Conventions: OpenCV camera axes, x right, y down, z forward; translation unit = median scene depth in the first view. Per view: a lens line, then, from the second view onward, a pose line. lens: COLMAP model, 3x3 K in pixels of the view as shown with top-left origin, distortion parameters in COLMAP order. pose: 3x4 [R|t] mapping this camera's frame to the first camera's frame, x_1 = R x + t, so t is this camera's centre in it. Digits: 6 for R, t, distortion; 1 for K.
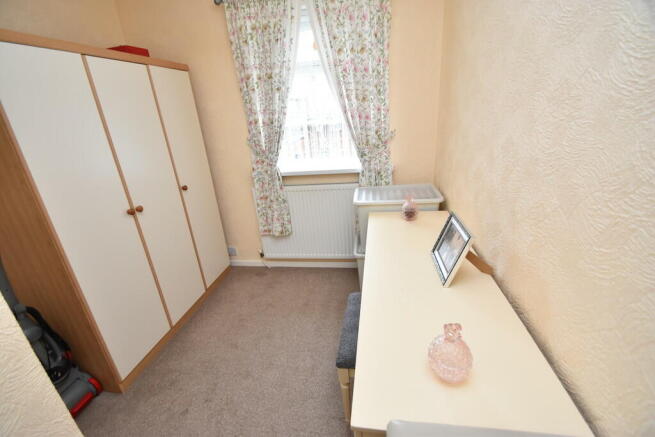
lens RADIAL K [[292.8, 0, 327.5], [0, 292.8, 218.5], [0, 0, 1]] dist [-0.000178, -0.000083]
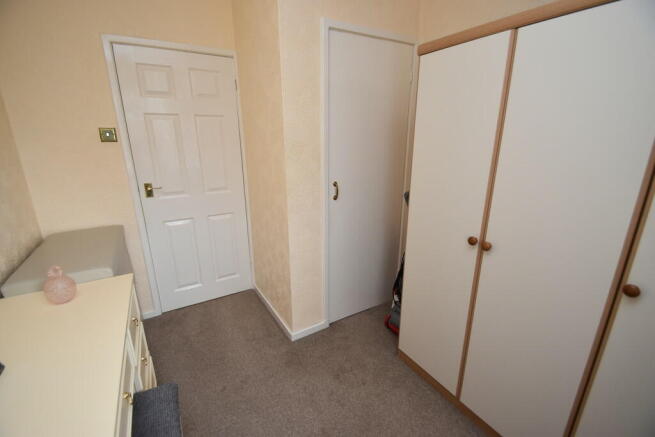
lens RADIAL K [[292.8, 0, 327.5], [0, 292.8, 218.5], [0, 0, 1]] dist [-0.000178, -0.000083]
pose [[-0.764005, 0.254892, -0.592729, 0.059667], [-0.171577, 0.805320, 0.567468, -0.462916], [0.621979, 0.535247, -0.571535, 1.242267]]
